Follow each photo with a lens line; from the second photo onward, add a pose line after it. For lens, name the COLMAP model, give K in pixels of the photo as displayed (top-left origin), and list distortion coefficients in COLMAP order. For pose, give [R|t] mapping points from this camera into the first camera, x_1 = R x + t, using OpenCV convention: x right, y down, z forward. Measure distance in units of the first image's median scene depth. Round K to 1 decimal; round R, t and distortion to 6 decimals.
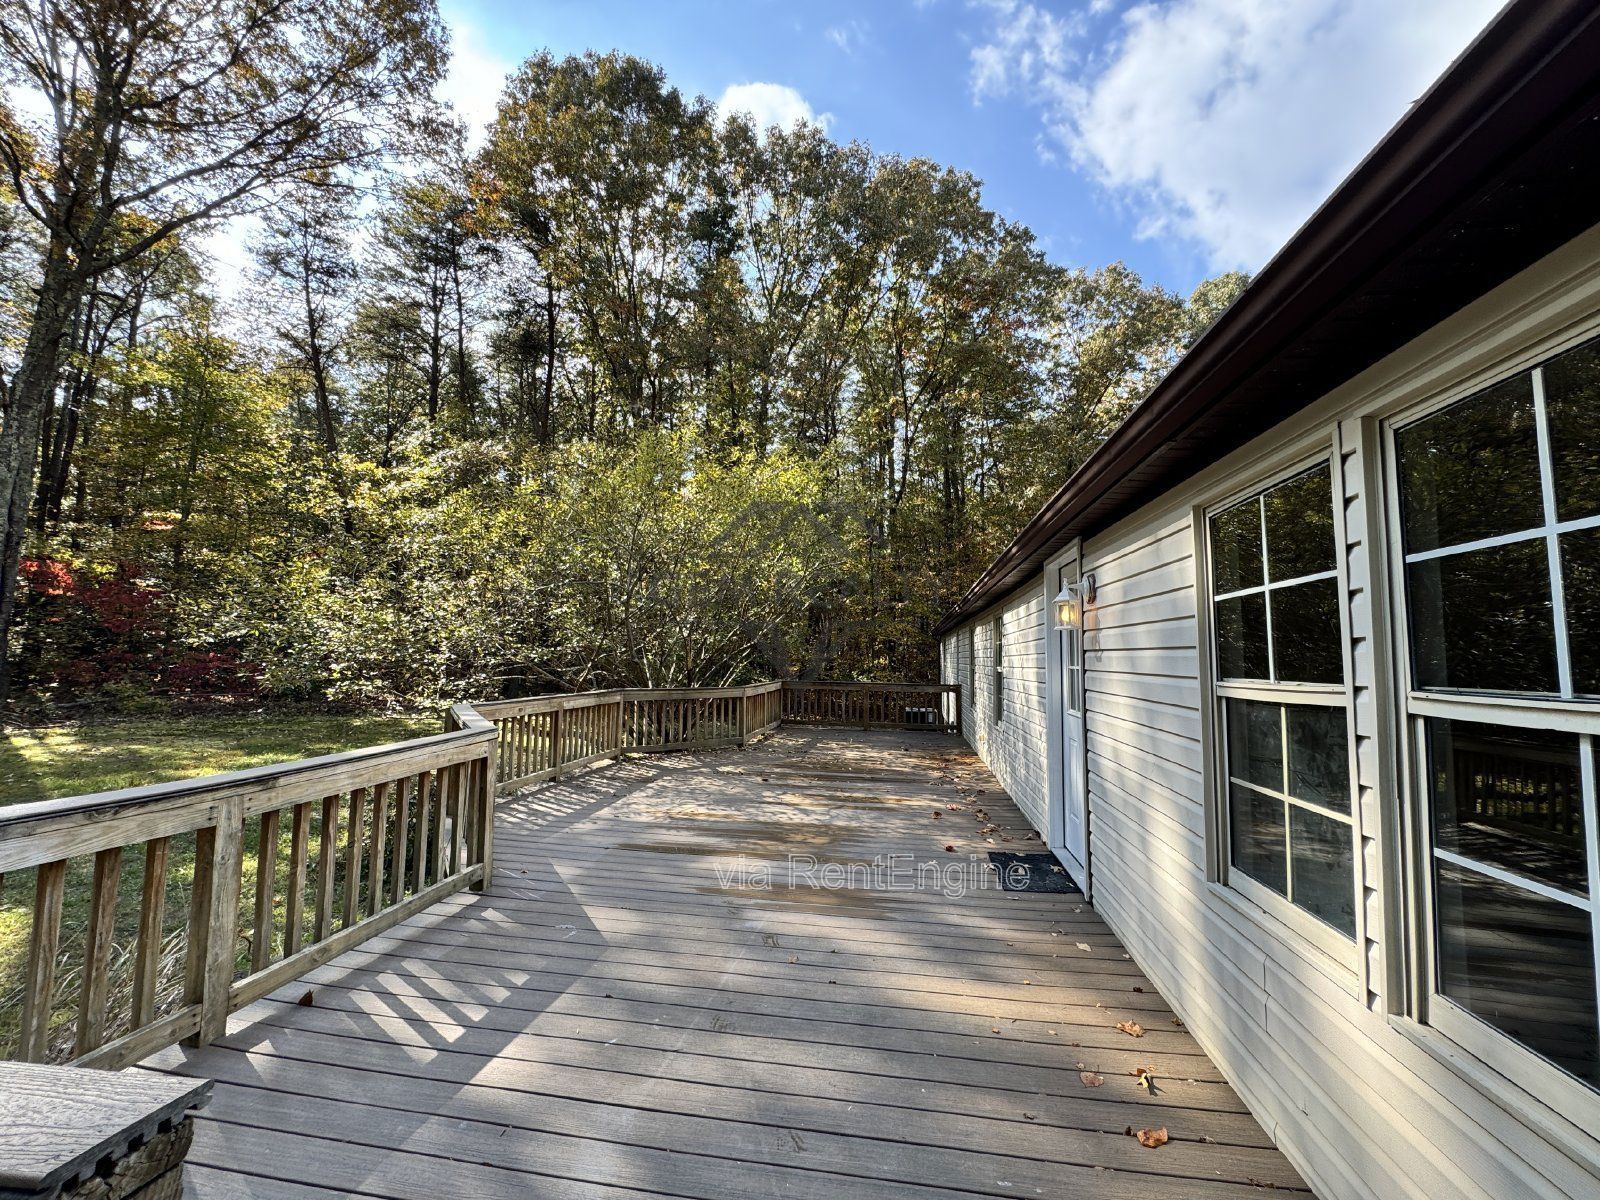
lens RADIAL K [[631.3, 0, 791.6], [0, 631.3, 611.3], [0, 0, 1]] dist [-0.004103, 0.000836]
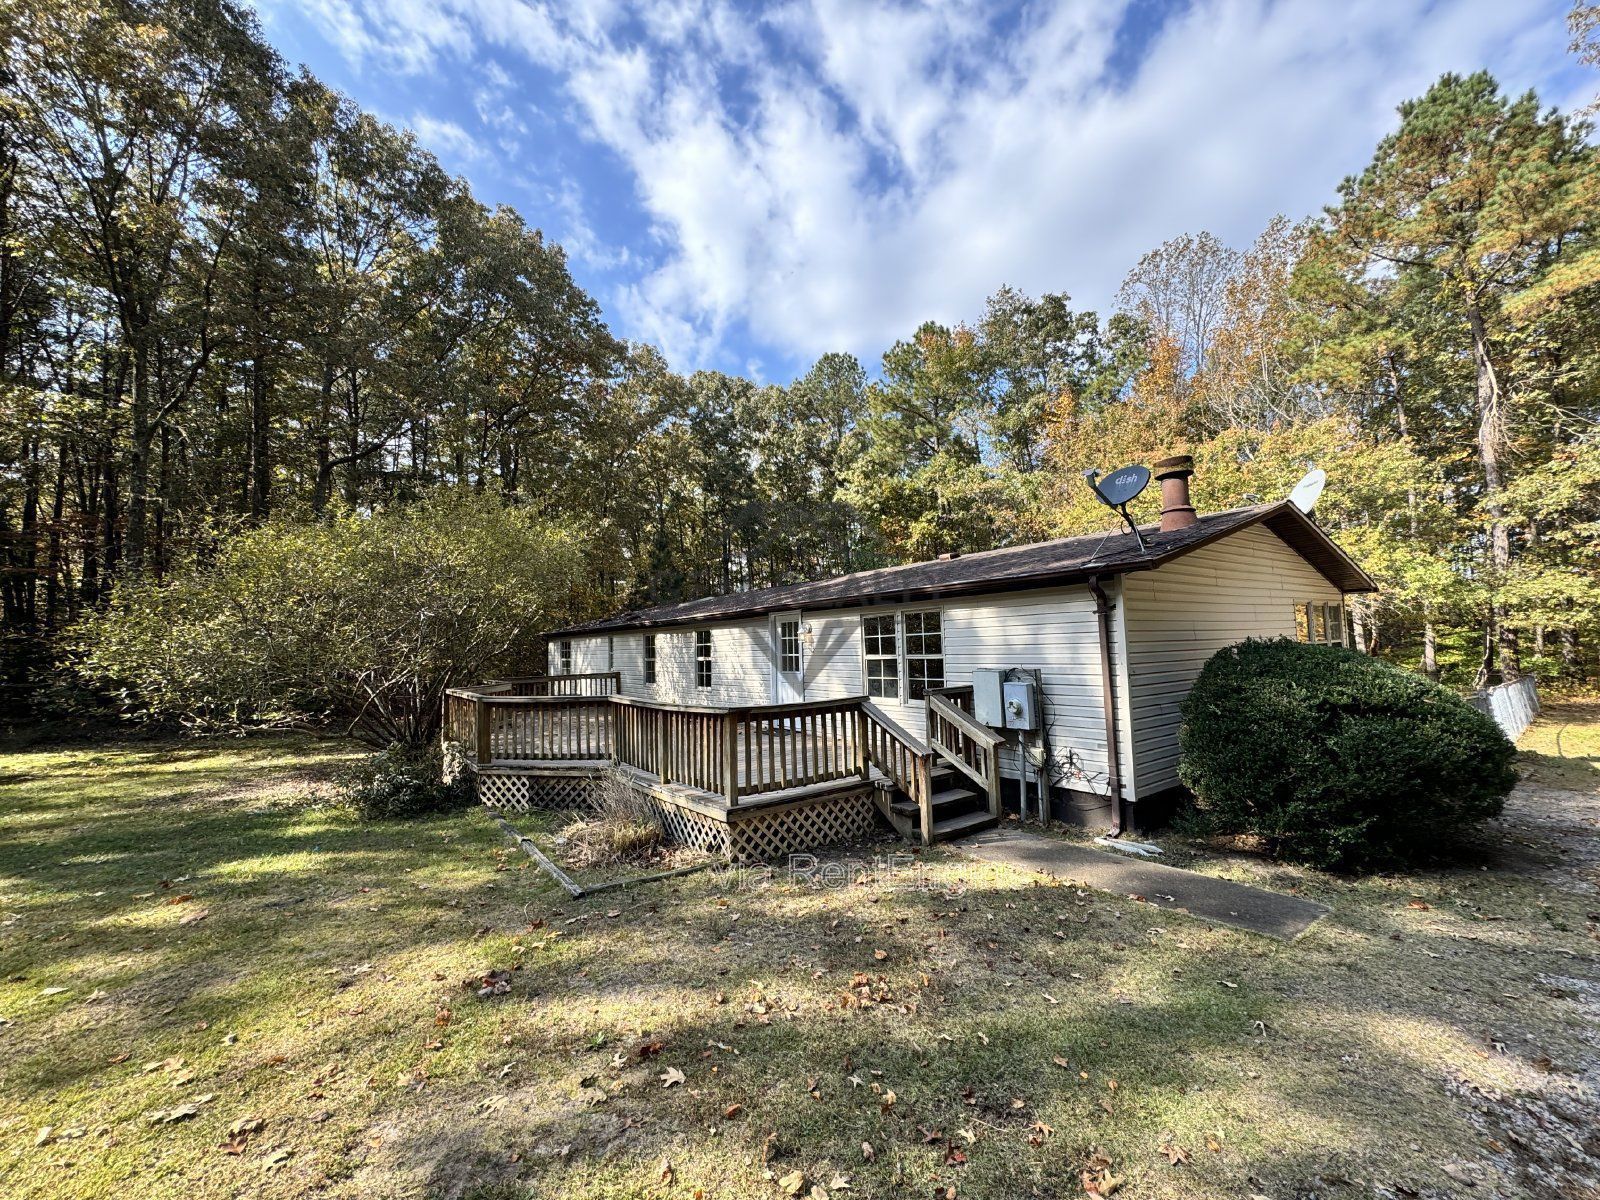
lens RADIAL K [[631.3, 0, 811.4], [0, 631.3, 605.5], [0, 0, 1]] dist [-0.004103, 0.000836]
pose [[0.684699, 0.012061, 0.728726, -3.574343], [-0.012331, 0.999912, -0.004963, -0.273072], [-0.728722, -0.005588, 0.684787, -2.207799]]
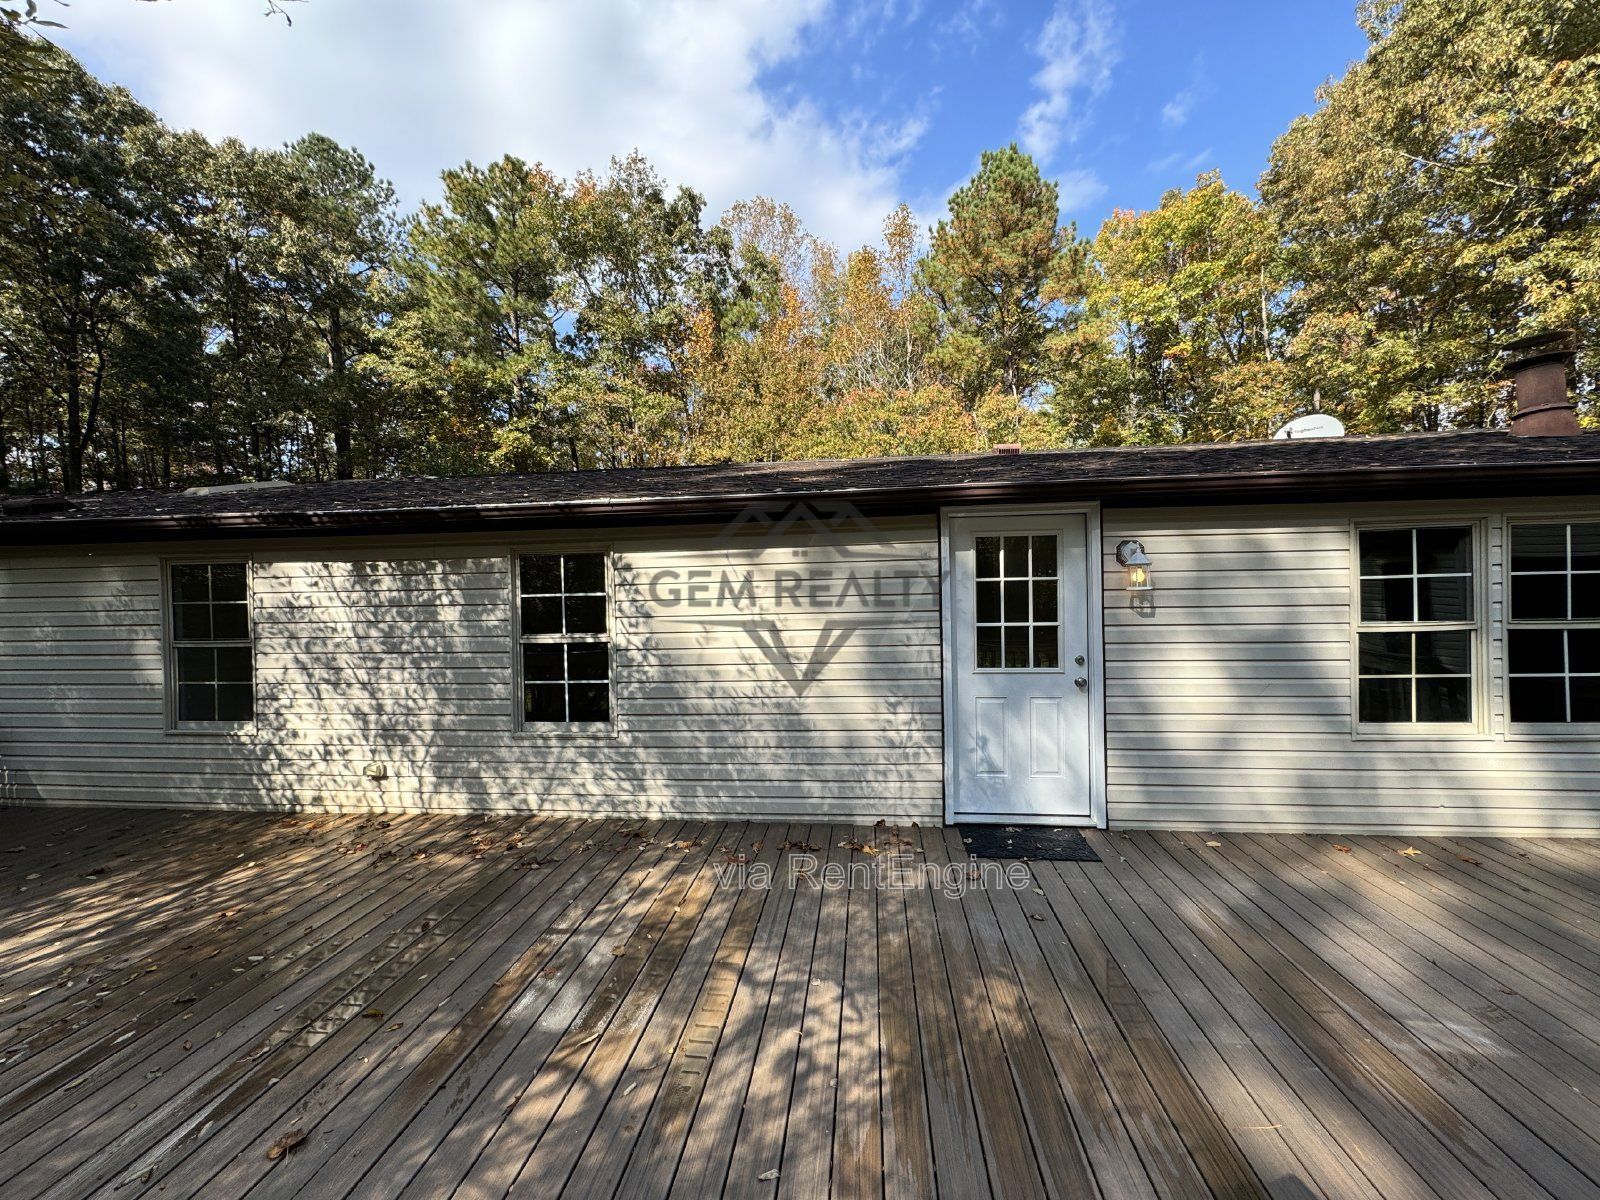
lens RADIAL K [[631.3, 0, 794.8], [0, 631.3, 597.8], [0, 0, 1]] dist [-0.004103, 0.000836]
pose [[-0.050788, -0.028068, 0.998315, -1.325065], [-0.050927, 0.998377, 0.025479, 0.094116], [-0.997410, -0.049547, -0.052135, 3.477699]]
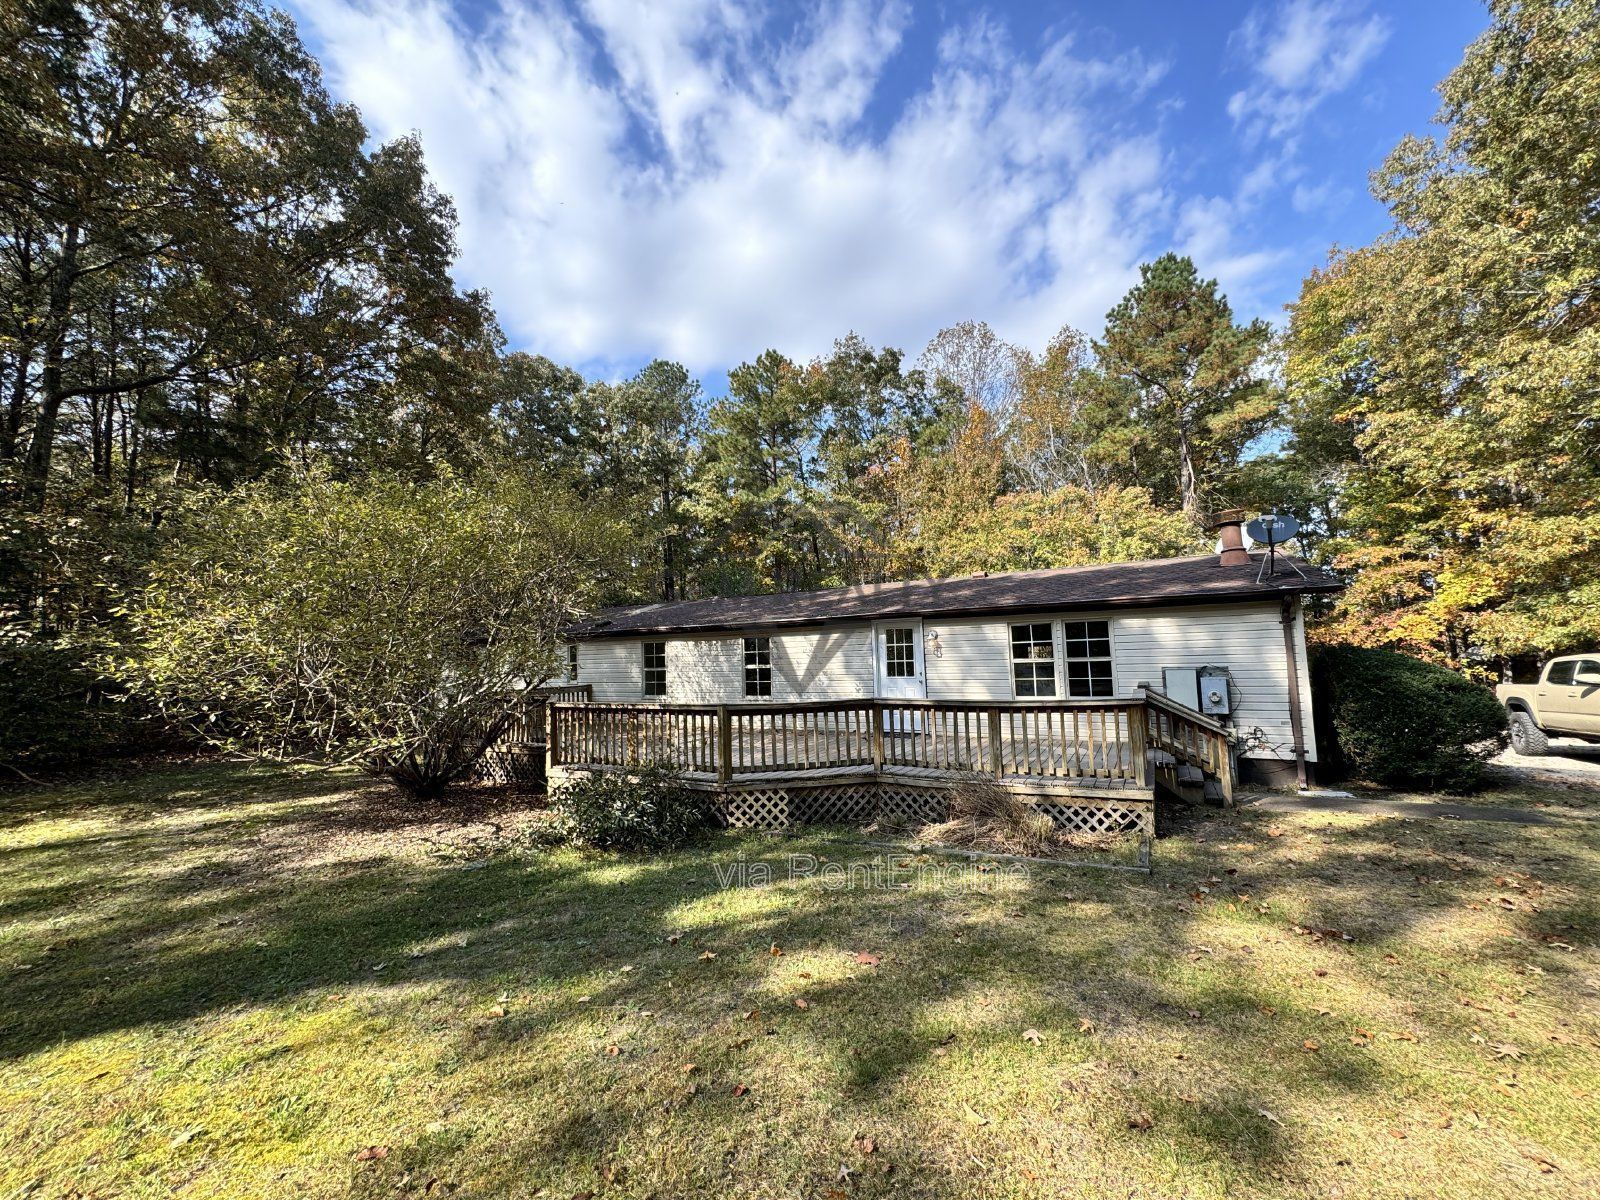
lens RADIAL K [[631.3, 0, 802.2], [0, 631.3, 599.8], [0, 0, 1]] dist [-0.004103, 0.000836]
pose [[0.337723, 0.058298, 0.939439, -5.785463], [-0.032863, 0.998202, -0.050130, -0.069787], [-0.940672, -0.013942, 0.339031, 1.153212]]
